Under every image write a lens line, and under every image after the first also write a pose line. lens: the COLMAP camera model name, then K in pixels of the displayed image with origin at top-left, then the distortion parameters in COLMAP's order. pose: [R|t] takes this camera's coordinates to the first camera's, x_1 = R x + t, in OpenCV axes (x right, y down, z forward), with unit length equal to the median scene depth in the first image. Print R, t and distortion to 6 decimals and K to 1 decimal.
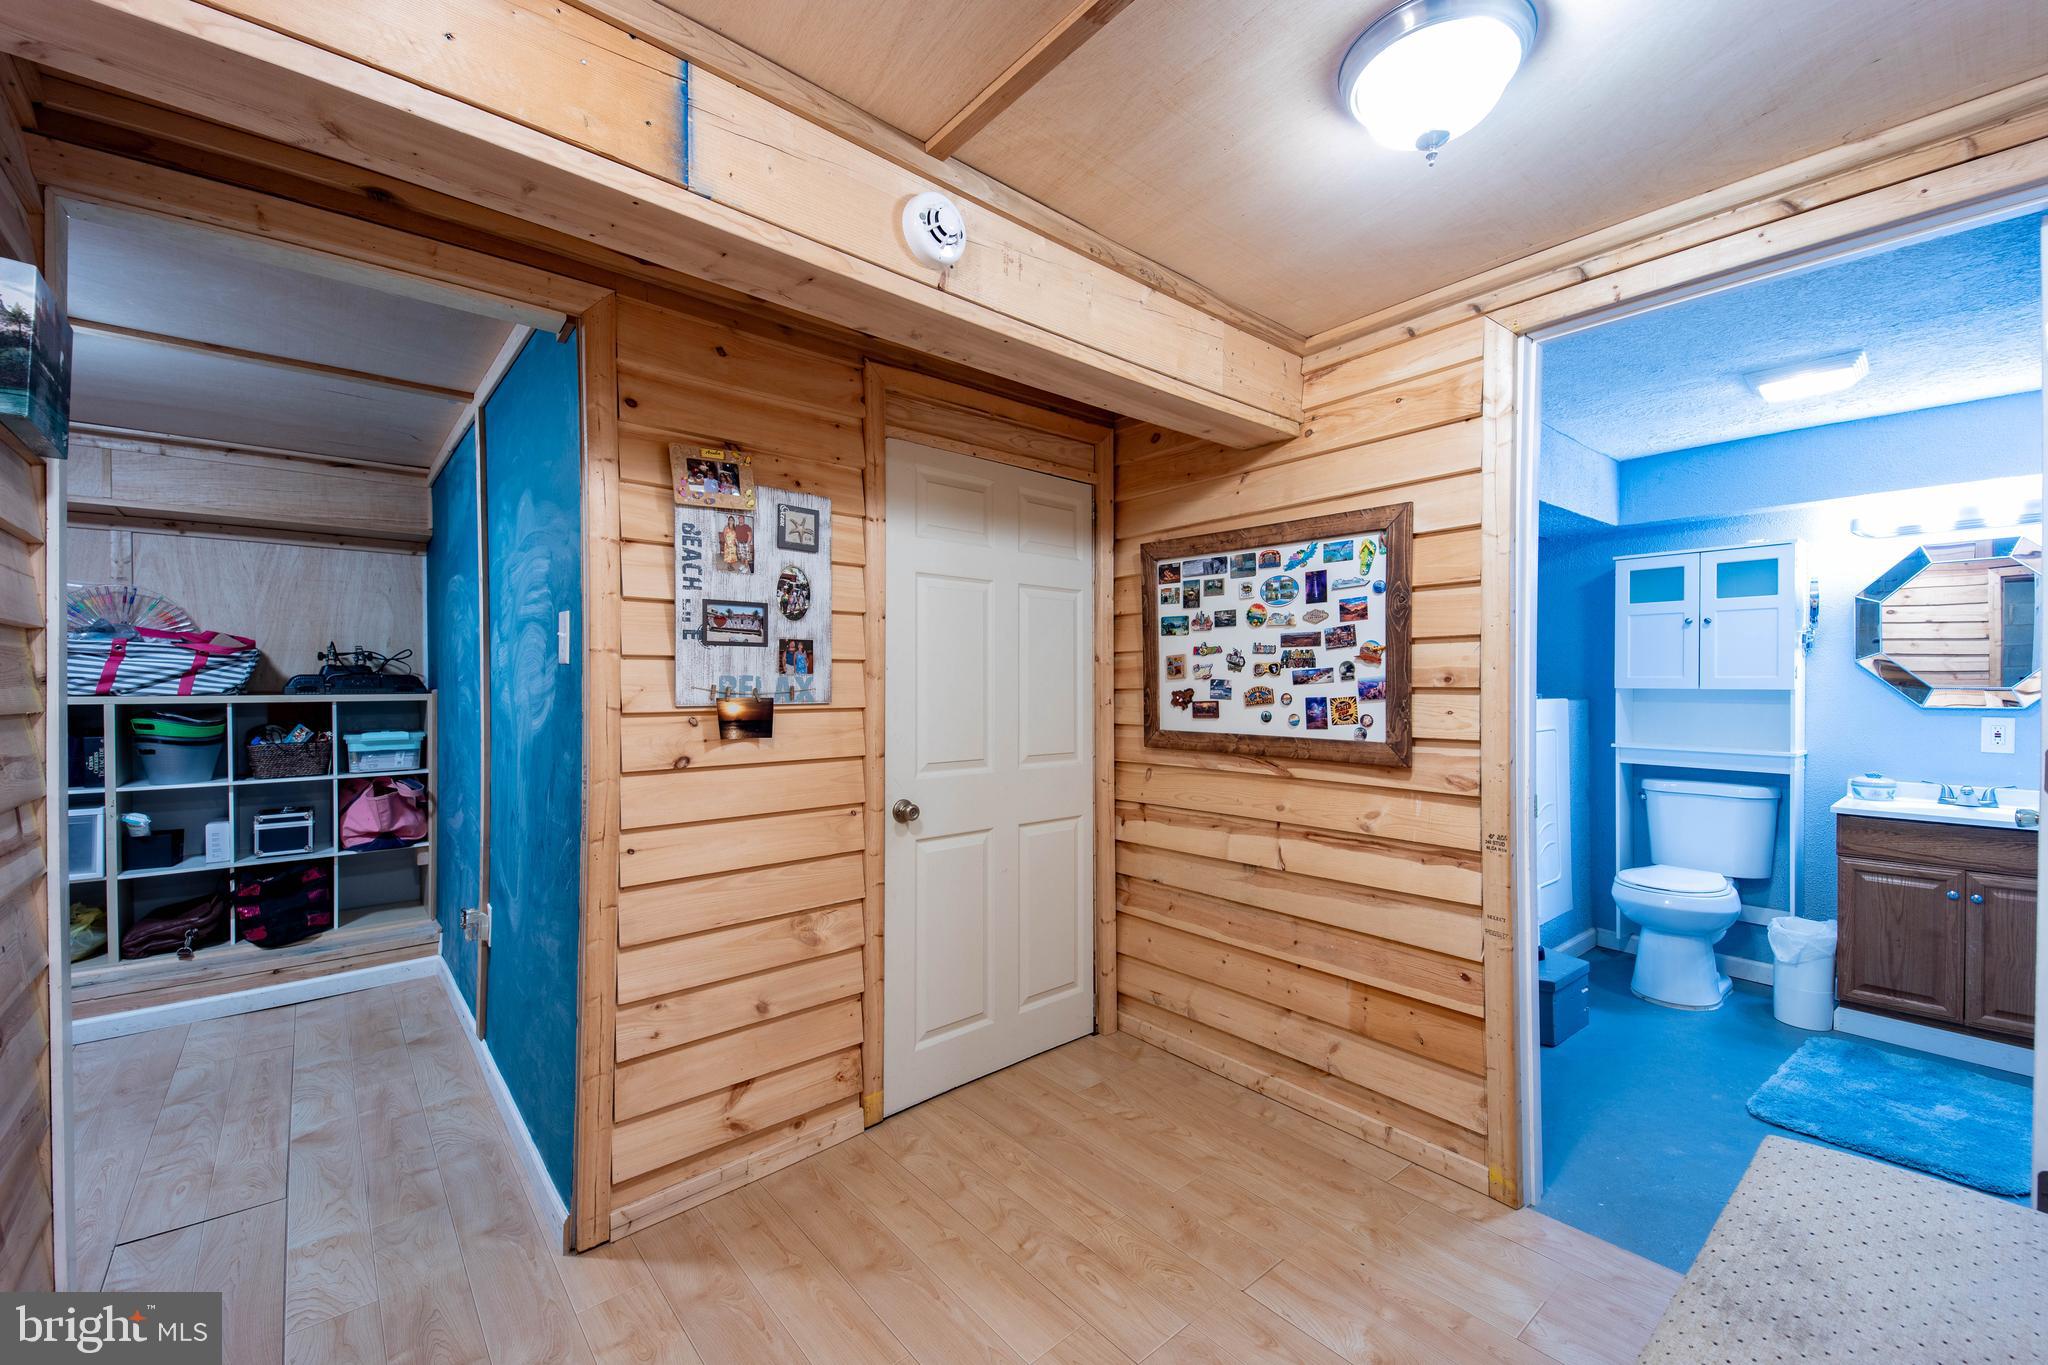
lens RADIAL K [[825.6, 0, 1024.2], [0, 825.6, 687.5], [0, 0, 1]] dist [0.081940, -0.036084]
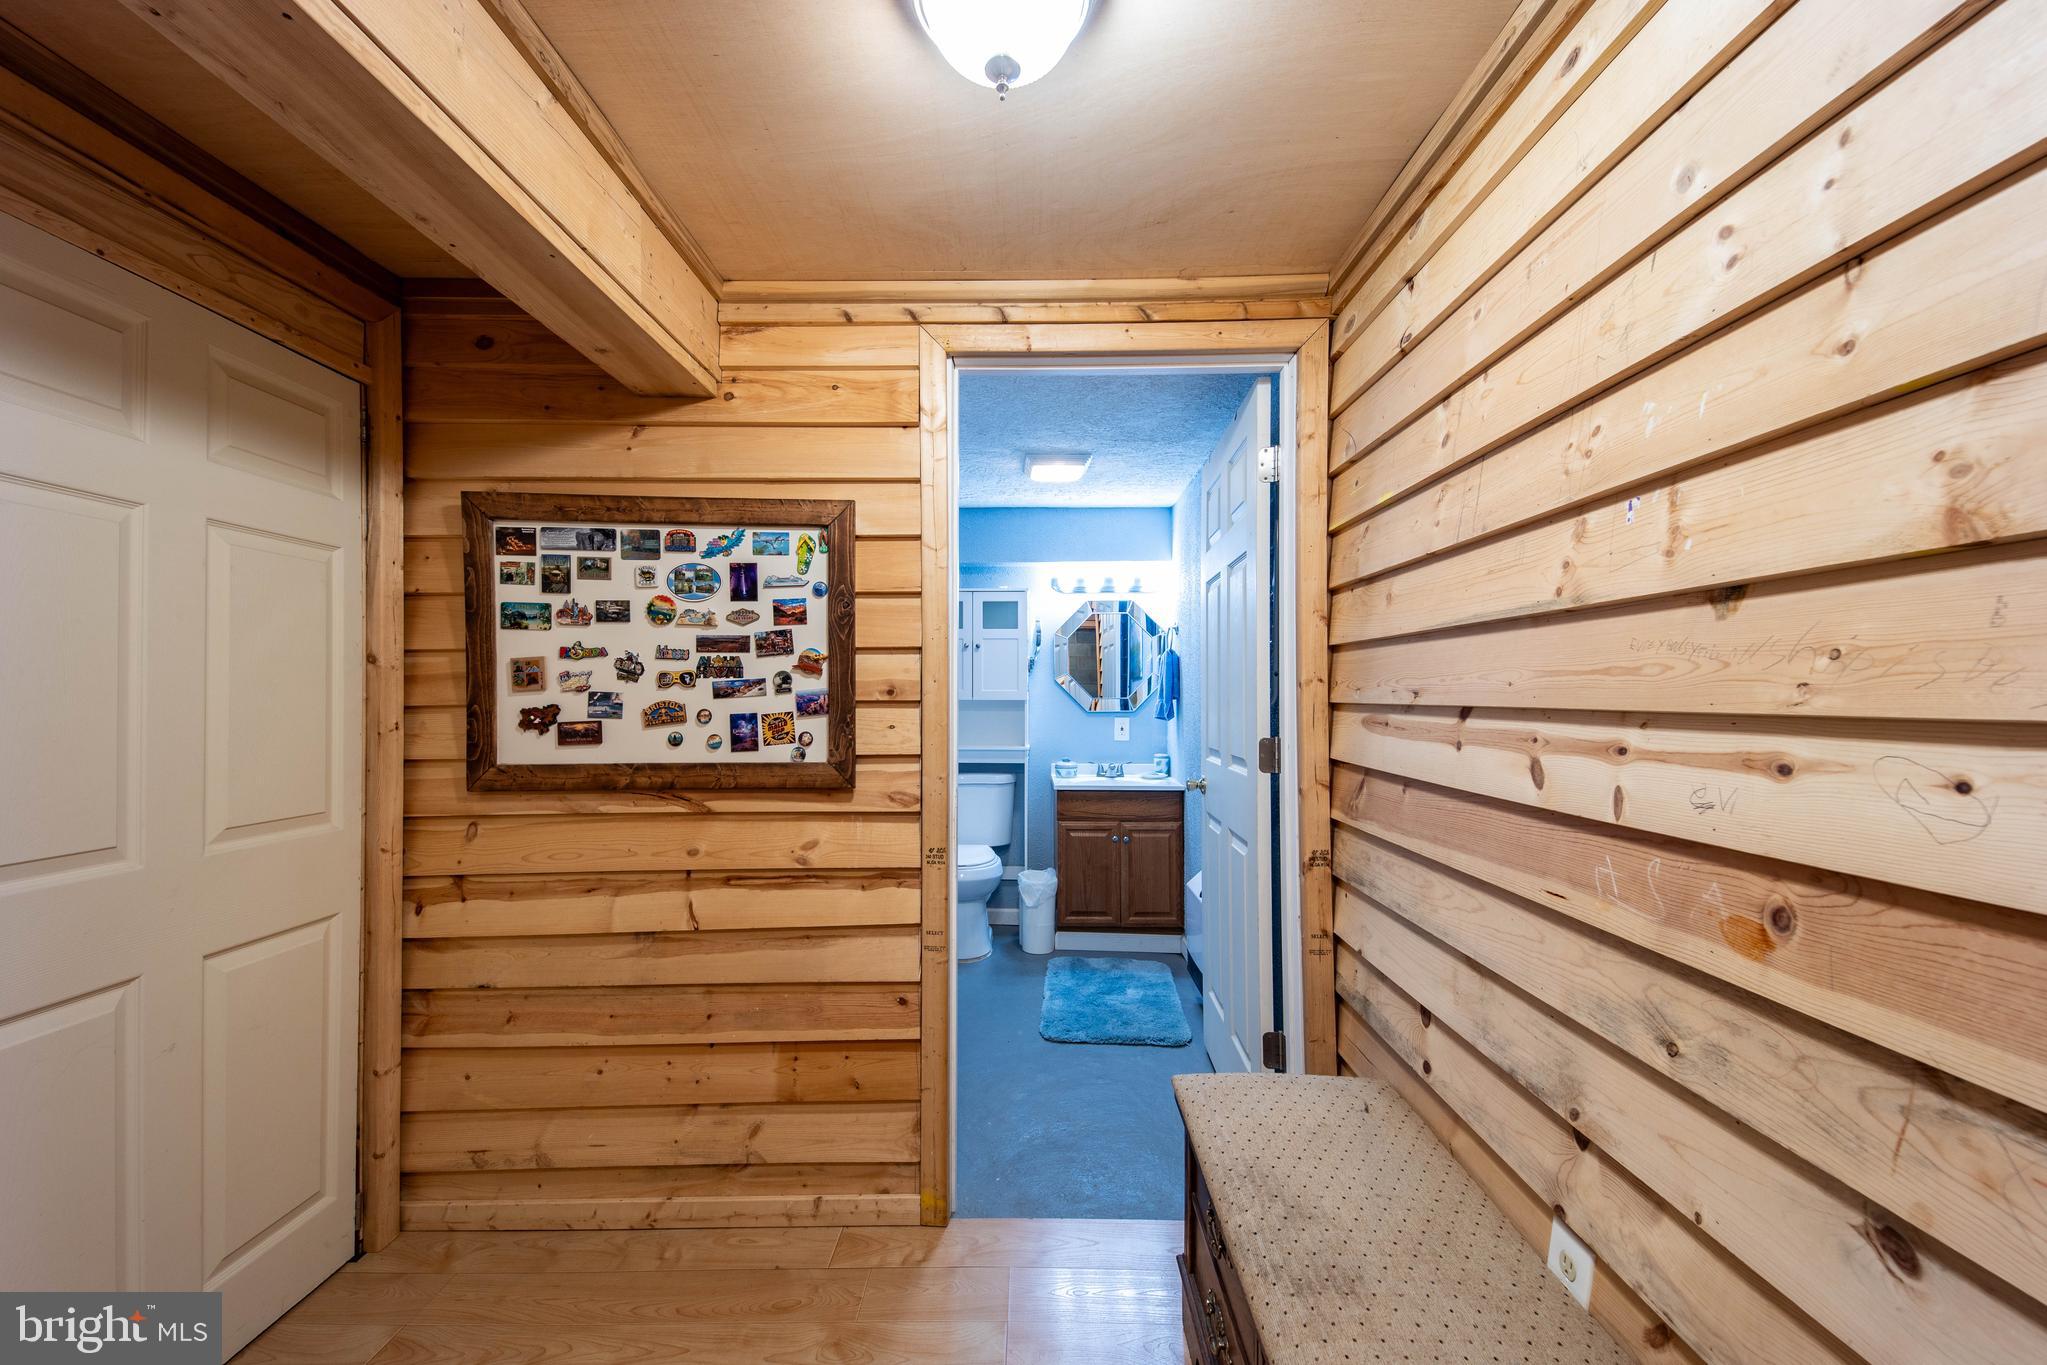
lens RADIAL K [[800.5, 0, 1019.8], [0, 800.5, 685.3], [0, 0, 1]] dist [0.078958, -0.036283]
pose [[0.655583, 0.007149, 0.755089, -0.071928], [0.005939, 0.999875, -0.014623, -0.002758], [-0.755100, 0.014071, 0.655459, 0.230863]]
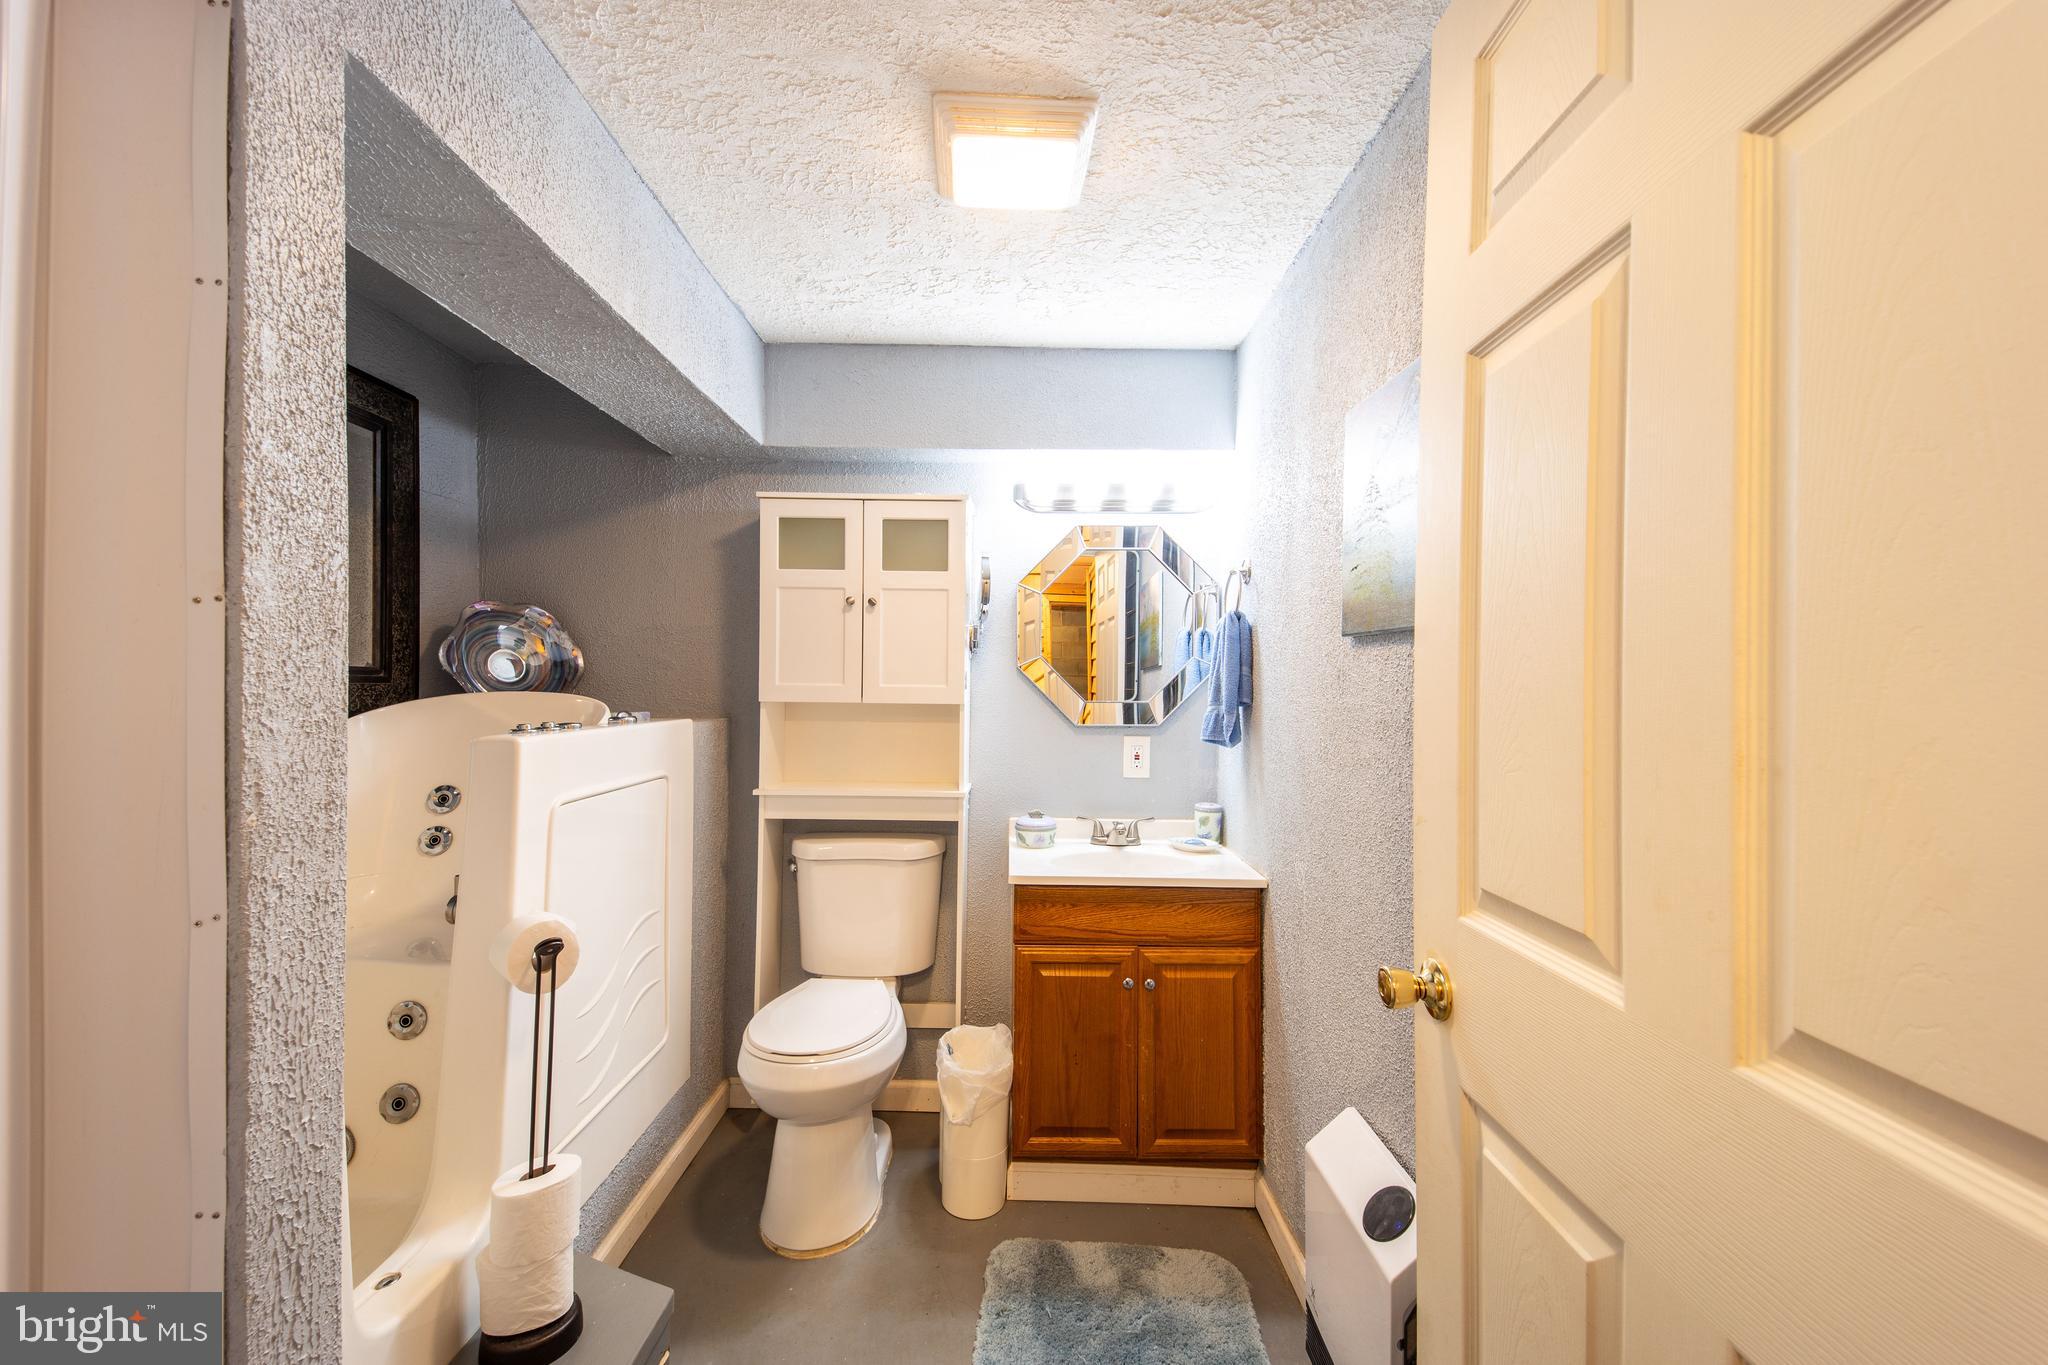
lens RADIAL K [[800.8, 0, 1020.3], [0, 800.8, 685.3], [0, 0, 1]] dist [0.078958, -0.036283]
pose [[0.642056, 0.008094, 0.766615, 0.502385], [-0.004735, 0.999967, -0.006592, -0.011200], [-0.766643, 0.000602, 0.642073, 0.653348]]
